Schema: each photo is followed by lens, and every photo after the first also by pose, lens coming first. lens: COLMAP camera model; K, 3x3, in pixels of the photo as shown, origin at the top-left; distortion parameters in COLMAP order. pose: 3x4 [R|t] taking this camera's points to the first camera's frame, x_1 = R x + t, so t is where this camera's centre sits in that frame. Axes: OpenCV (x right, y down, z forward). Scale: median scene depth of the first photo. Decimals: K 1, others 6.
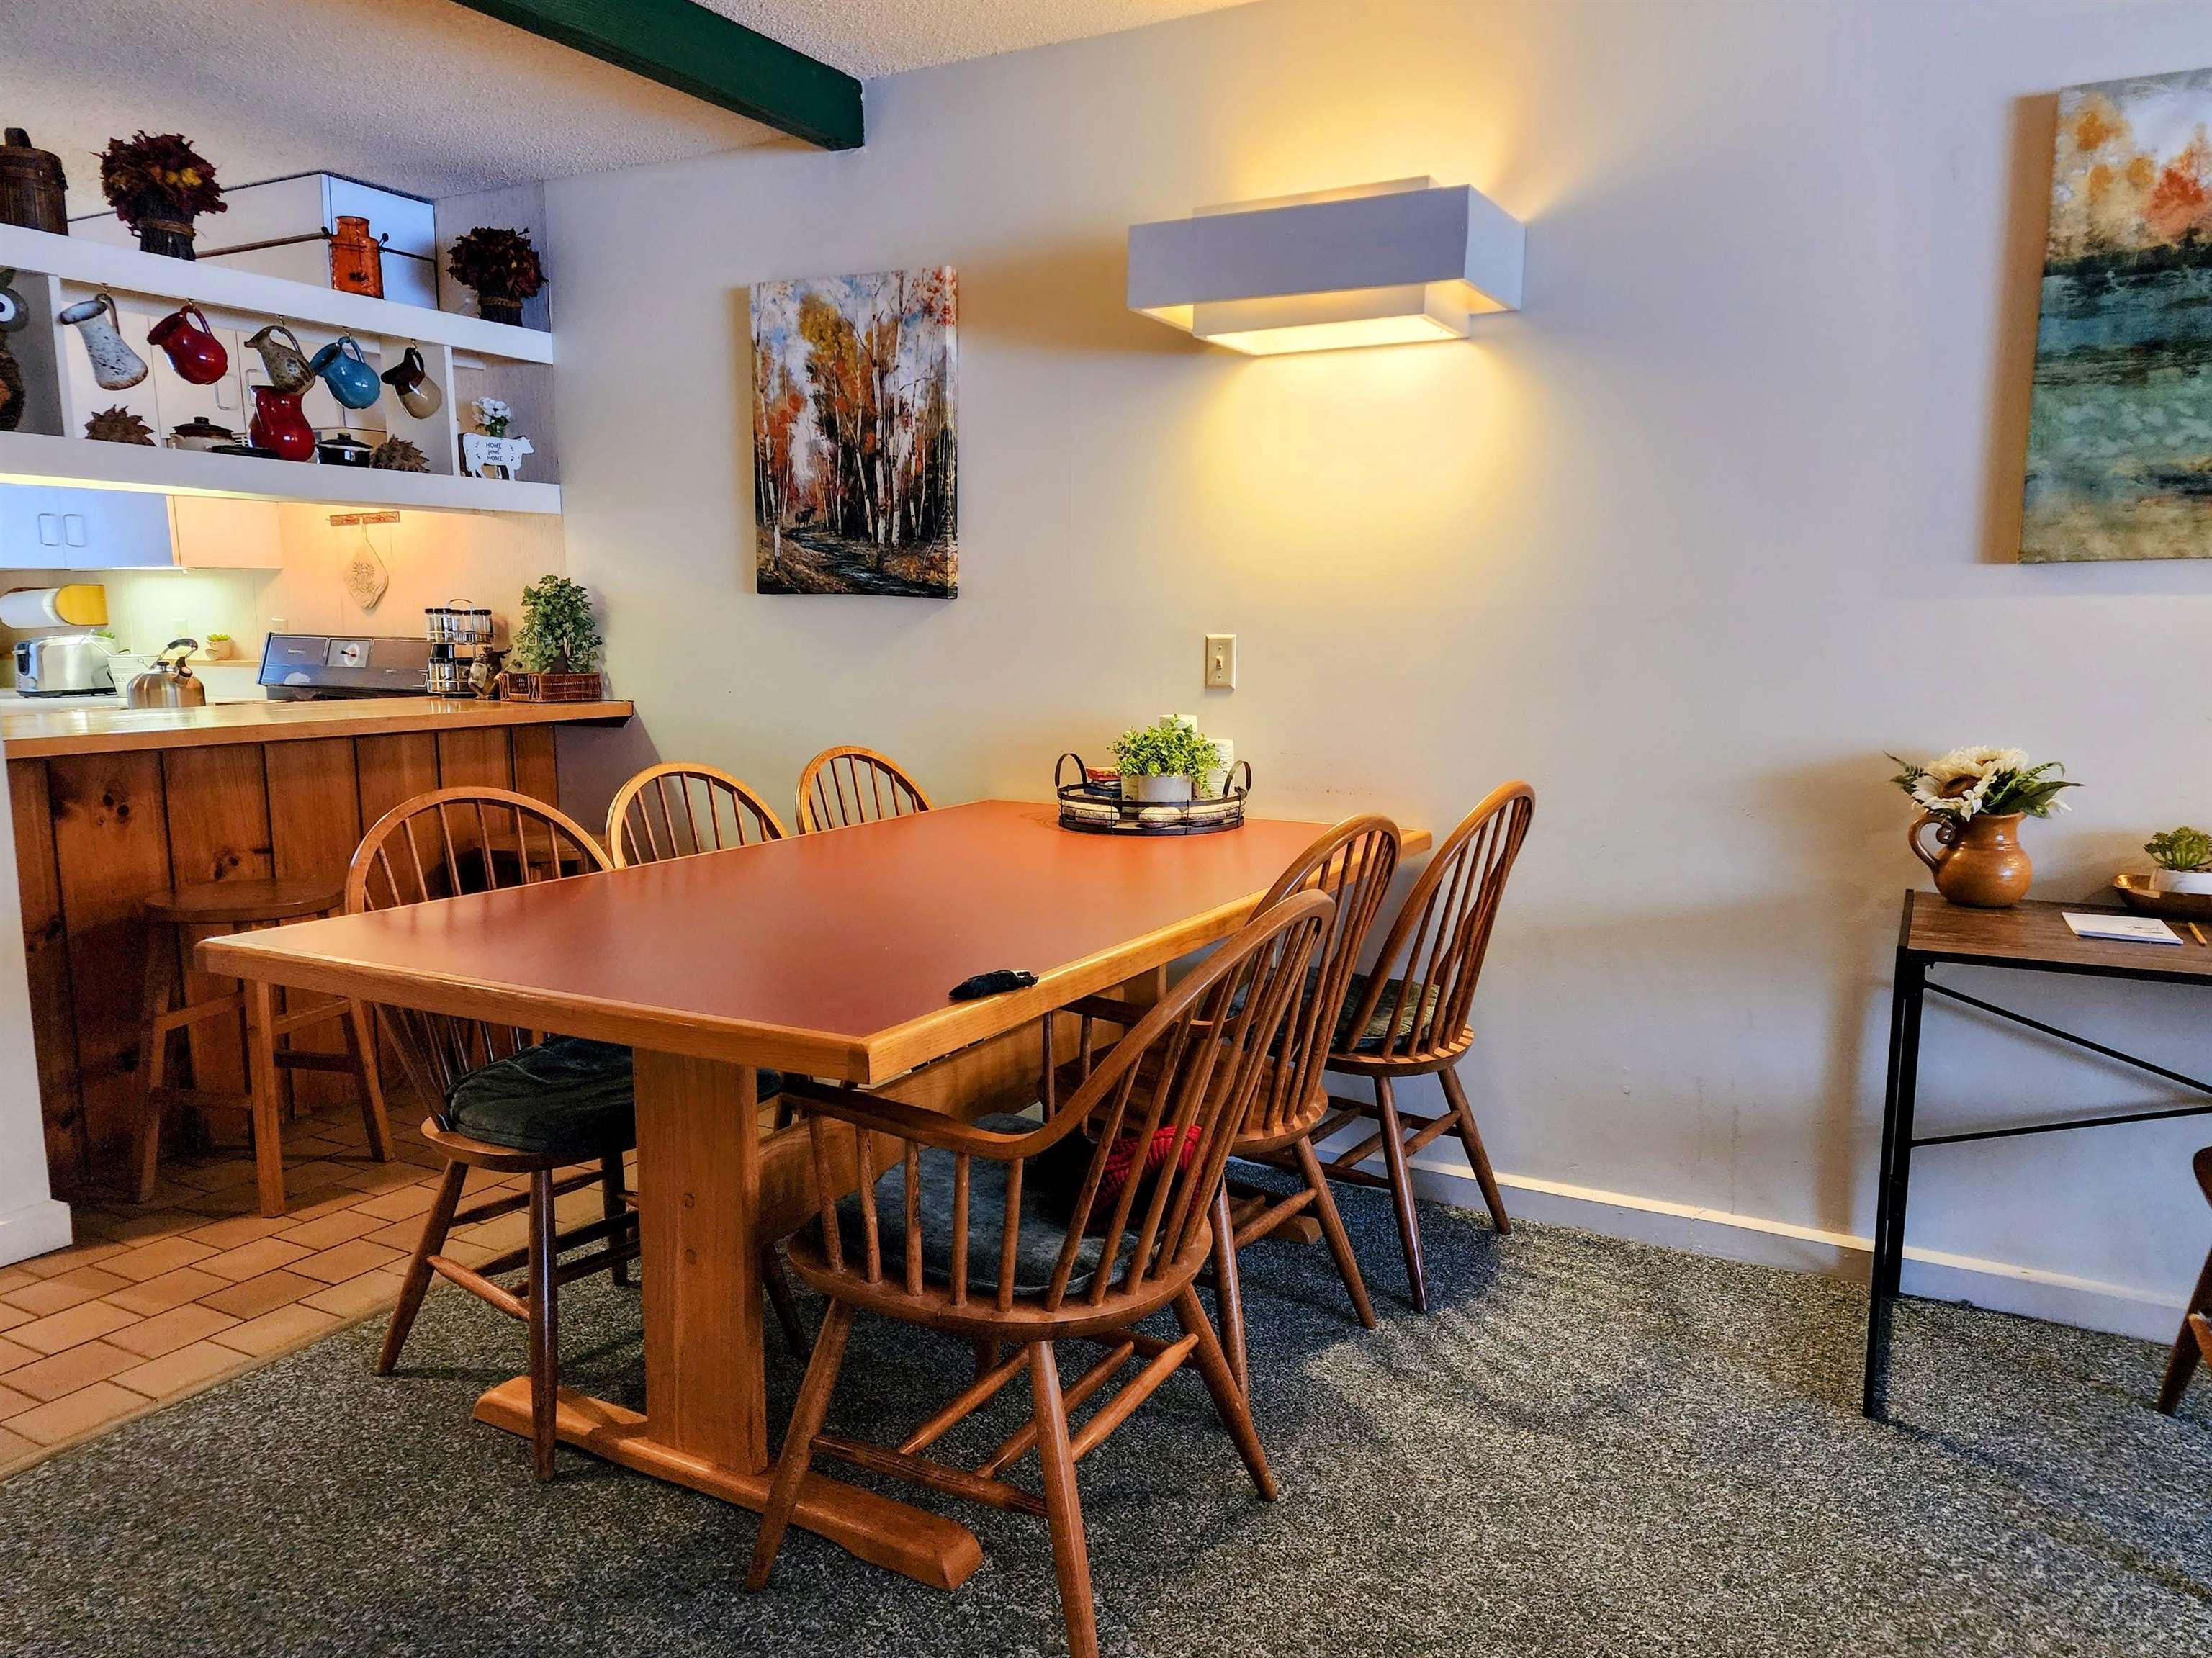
lens RADIAL K [[1536.9, 0, 1102.2], [0, 1536.9, 853.5], [0, 0, 1]] dist [0.084822, -0.075717]
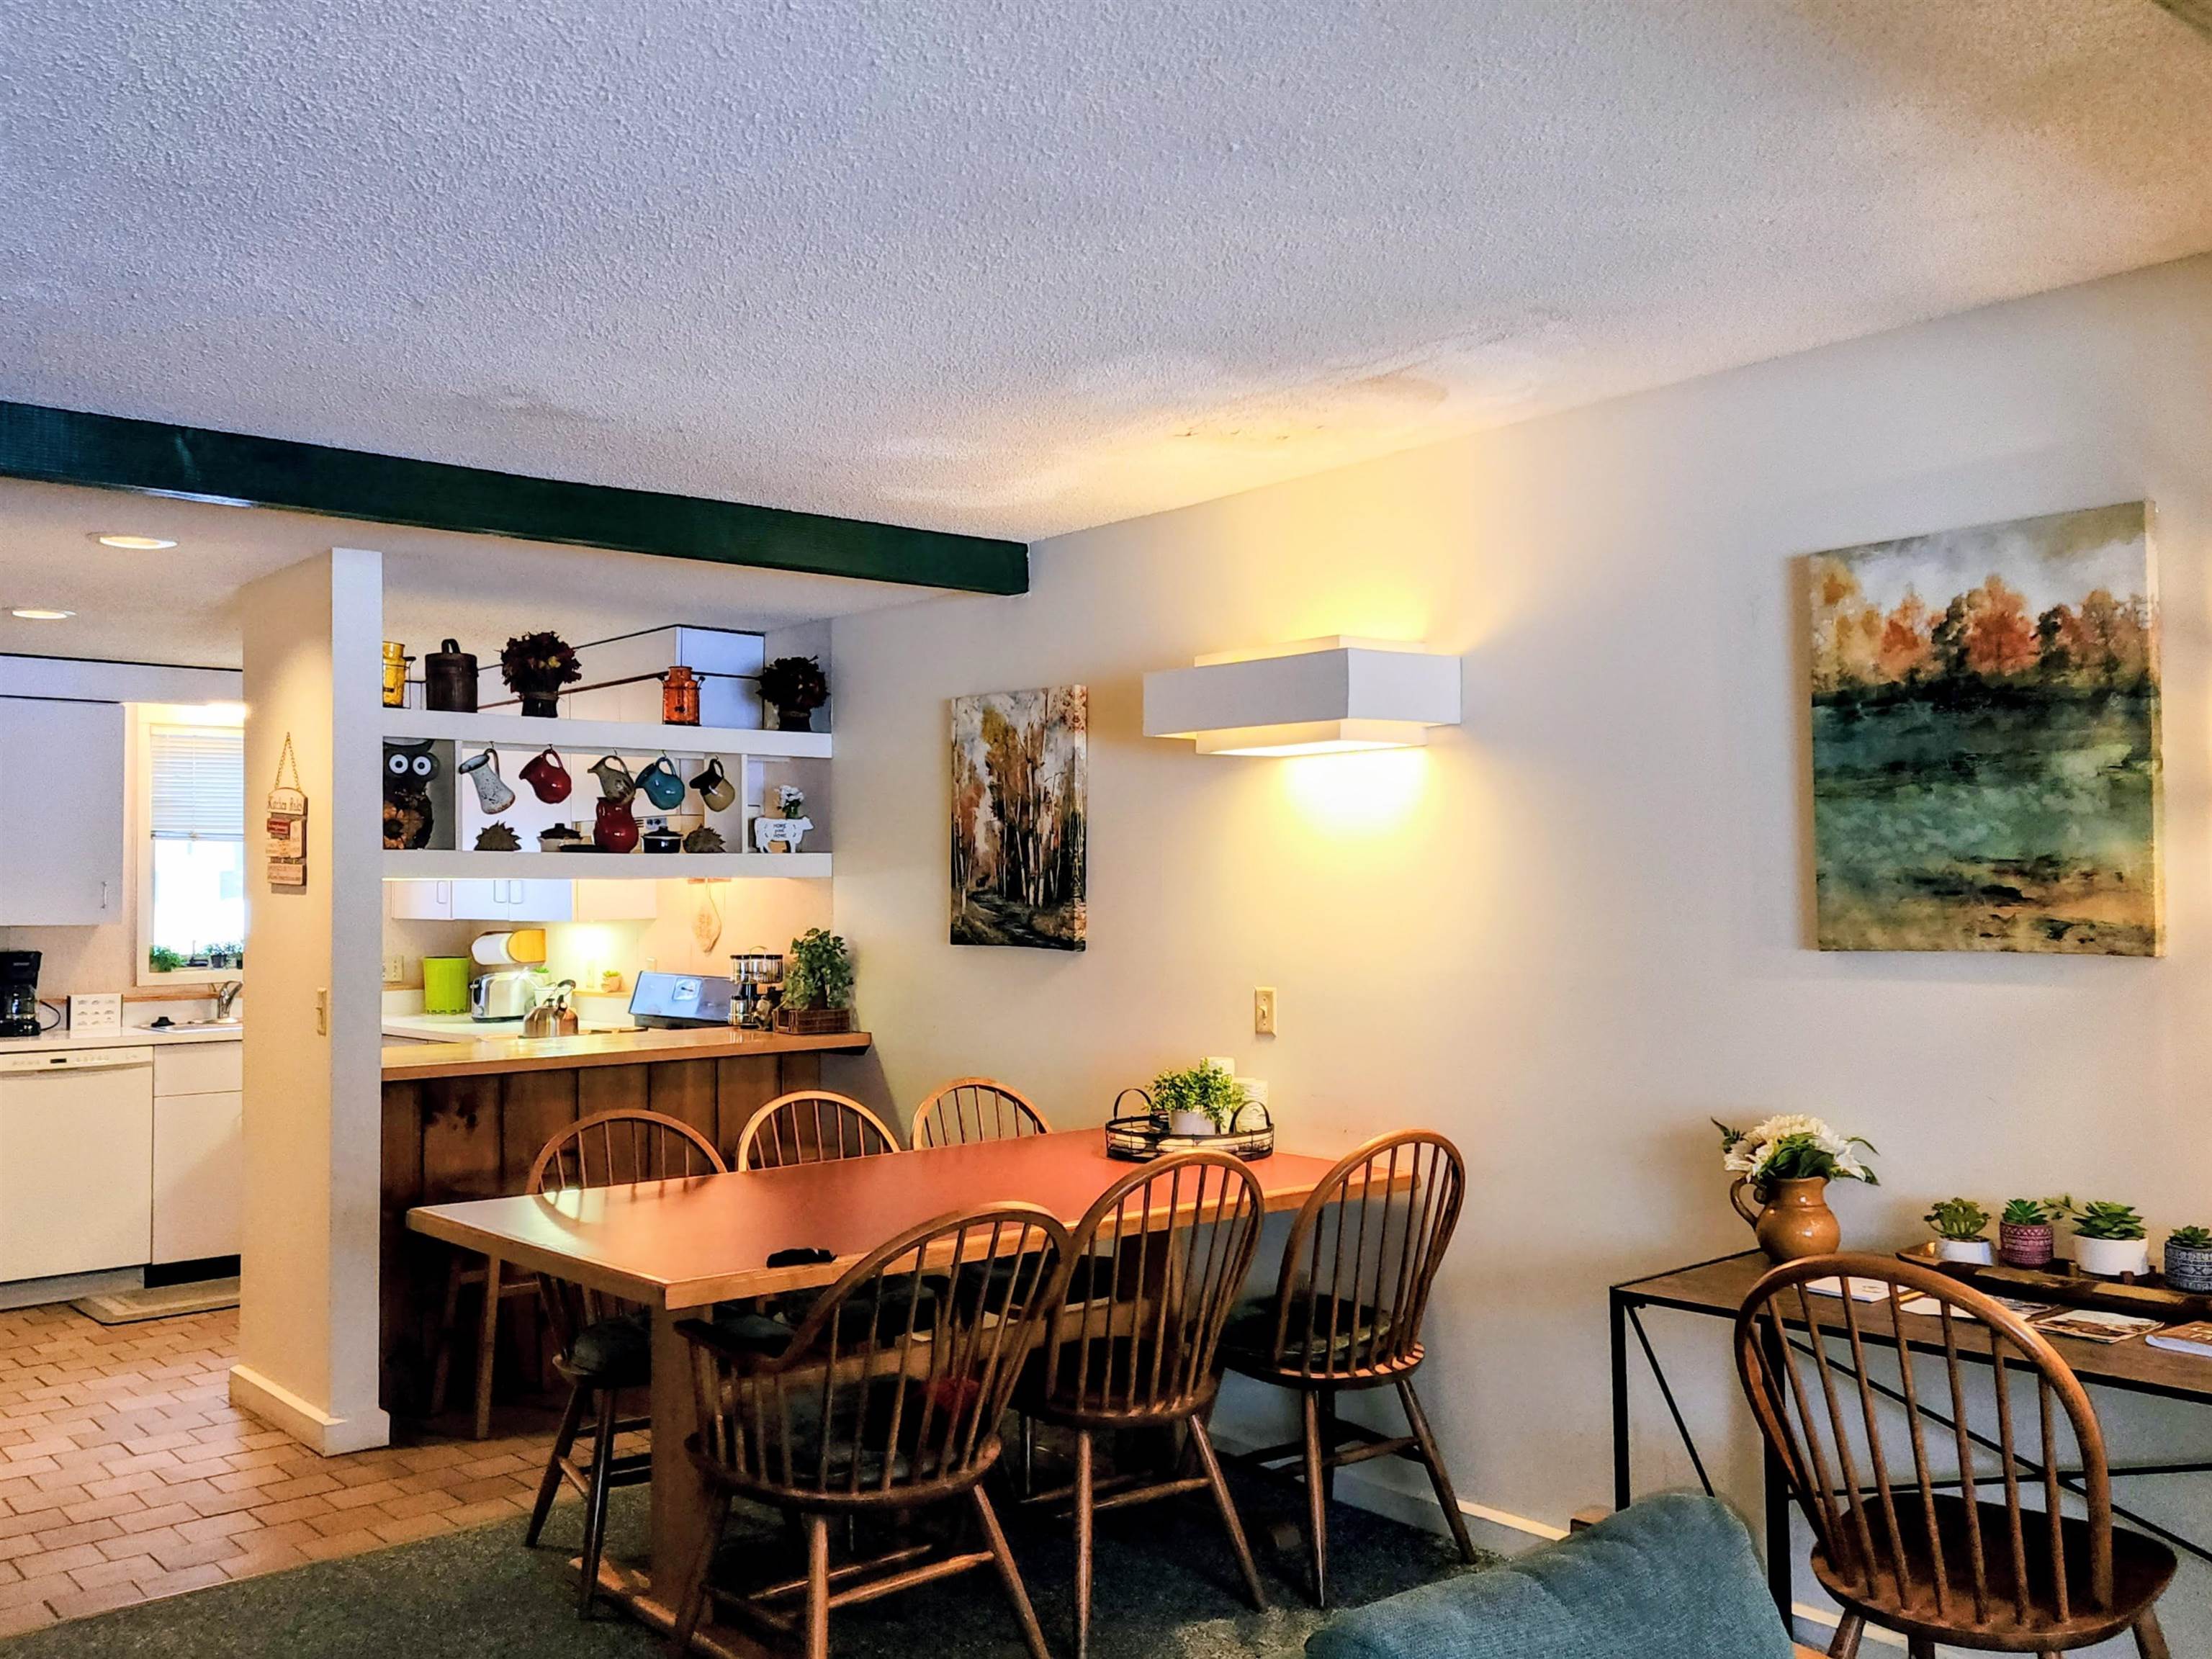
lens RADIAL K [[1888.7, 0, 1094.4], [0, 1888.7, 839.9], [0, 0, 1]] dist [0.119086, -0.180489]
pose [[0.933973, -0.021397, -0.356702, 0.463283], [-0.042580, 0.984430, -0.170541, -0.006191], [0.354797, 0.174469, 0.918520, -0.353812]]
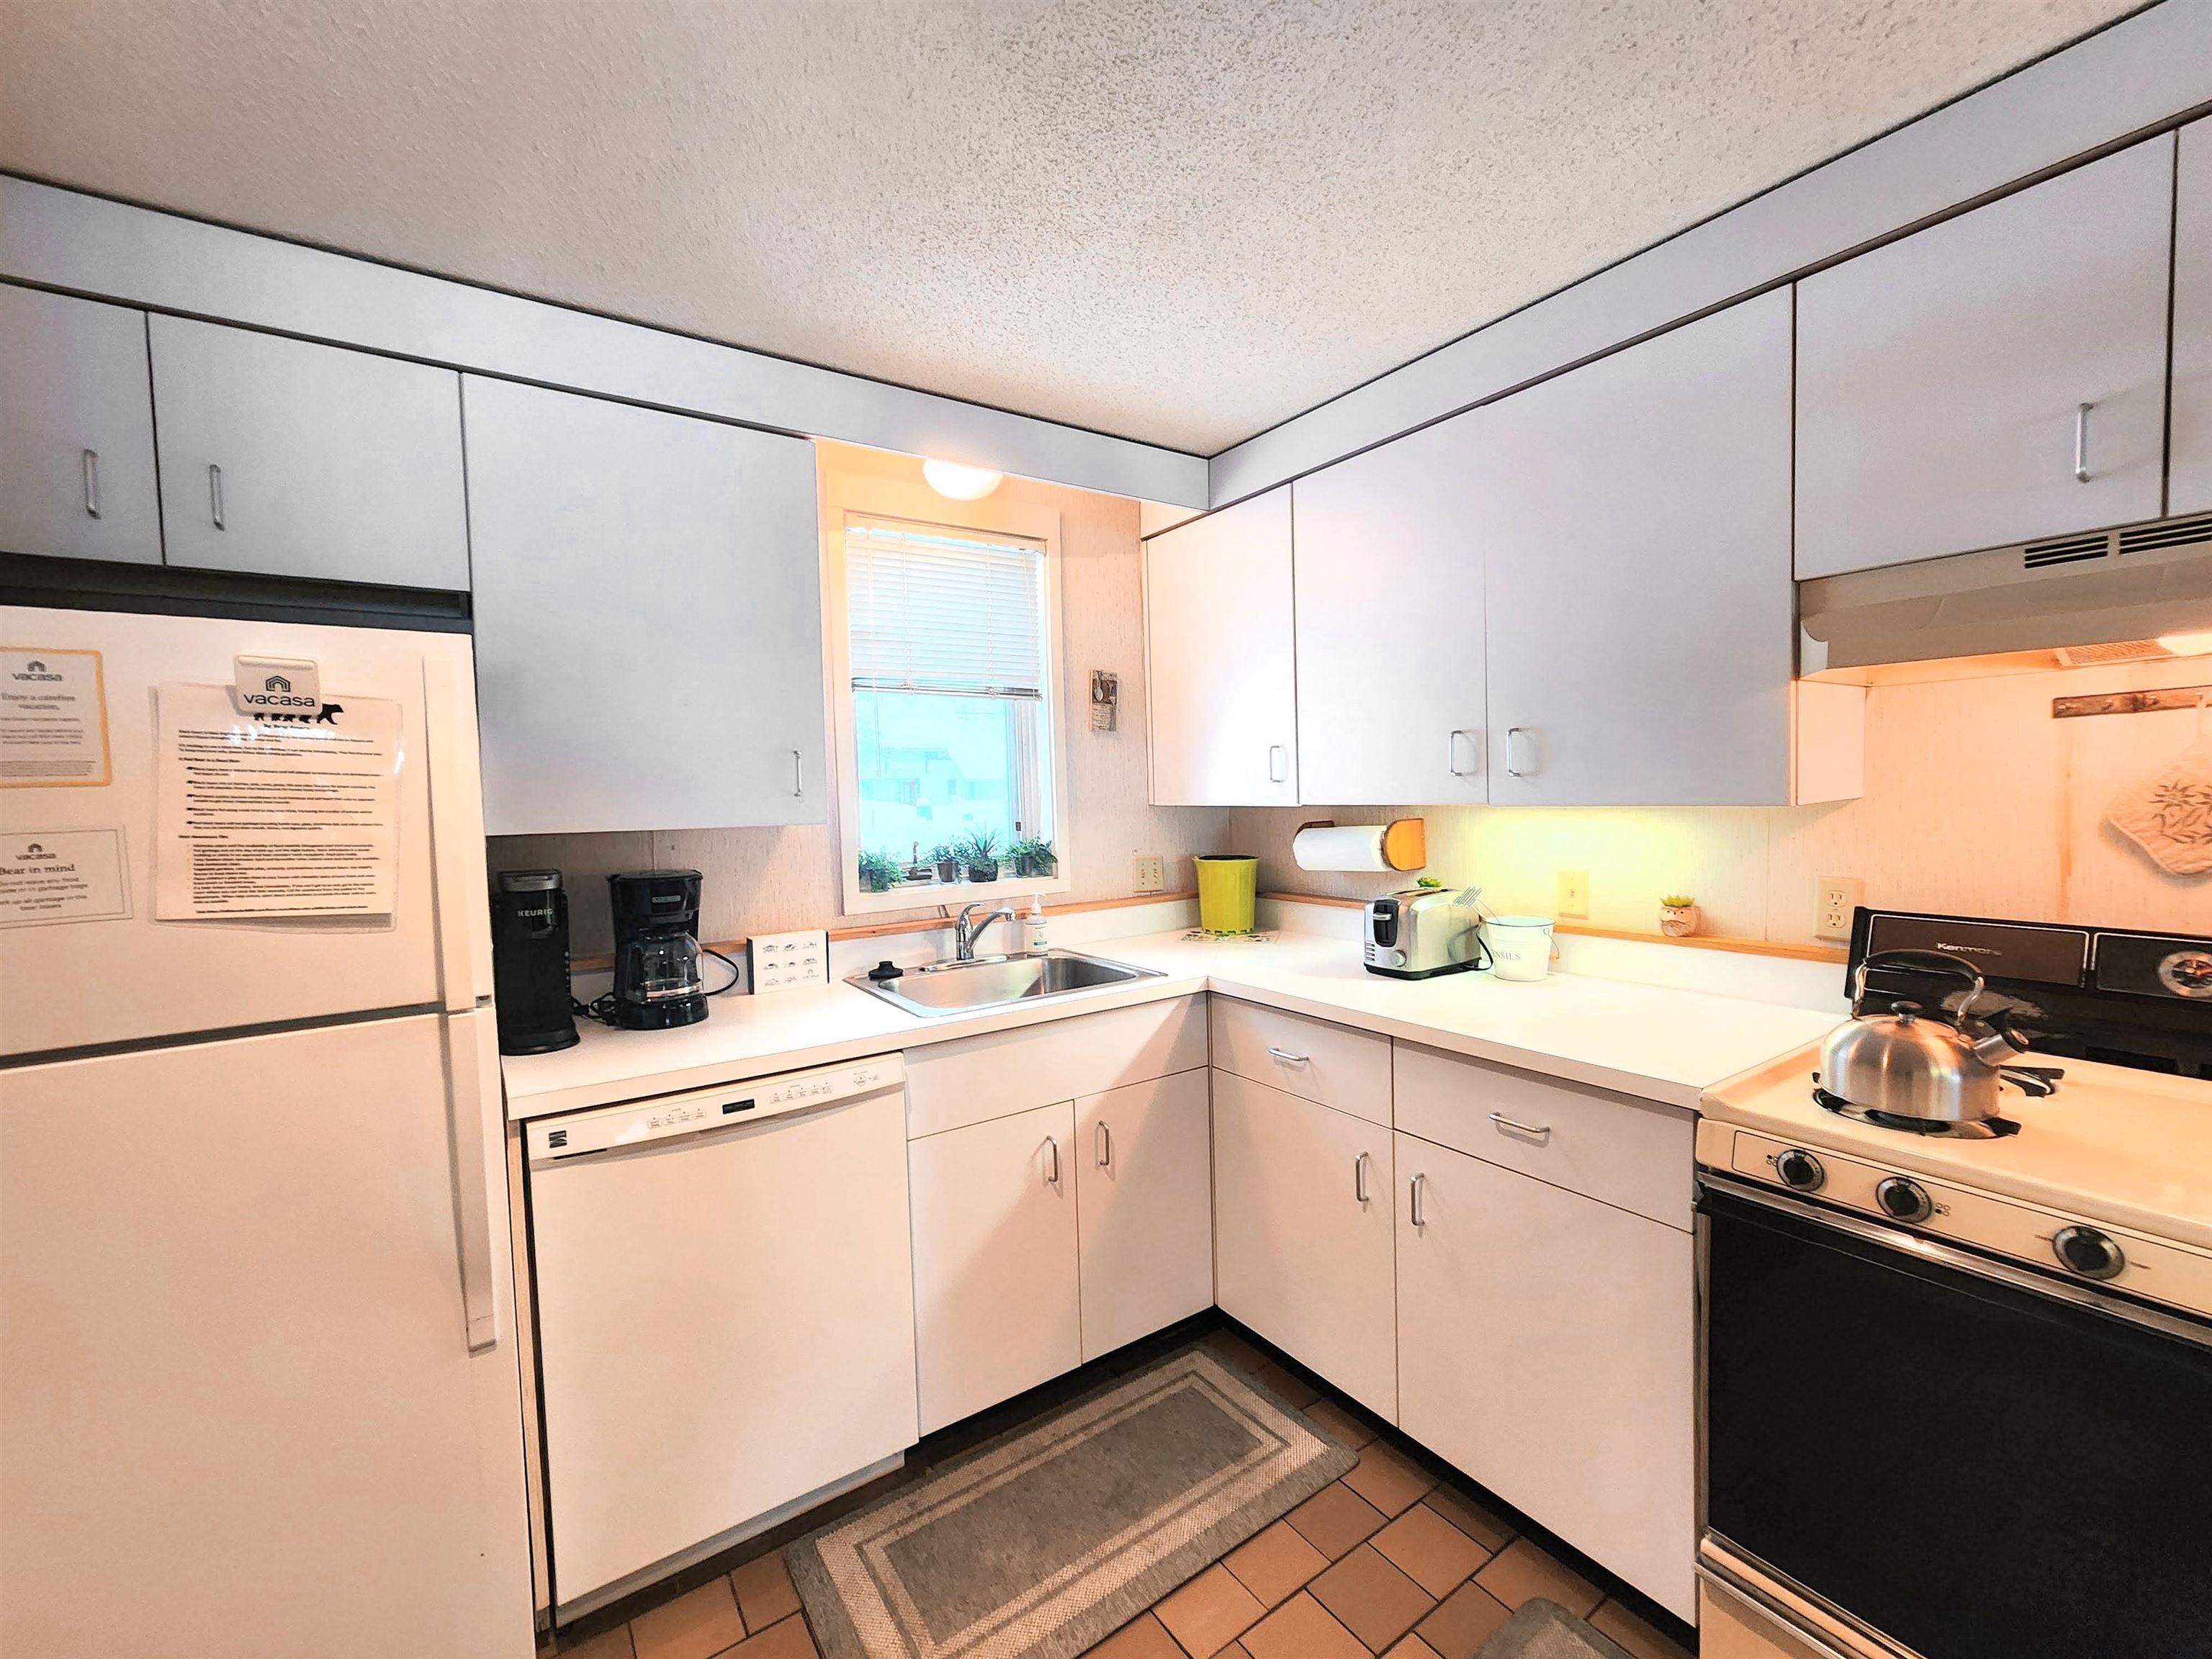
lens RADIAL K [[916.5, 0, 1114.3], [0, 916.5, 835.5], [0, 0, 1]] dist [-0.001372, 0.000301]
pose [[0.891536, -0.004749, -0.452924, -0.905360], [-0.037030, 0.995834, -0.083332, -0.187114], [0.451433, 0.091065, 0.887646, 0.825001]]
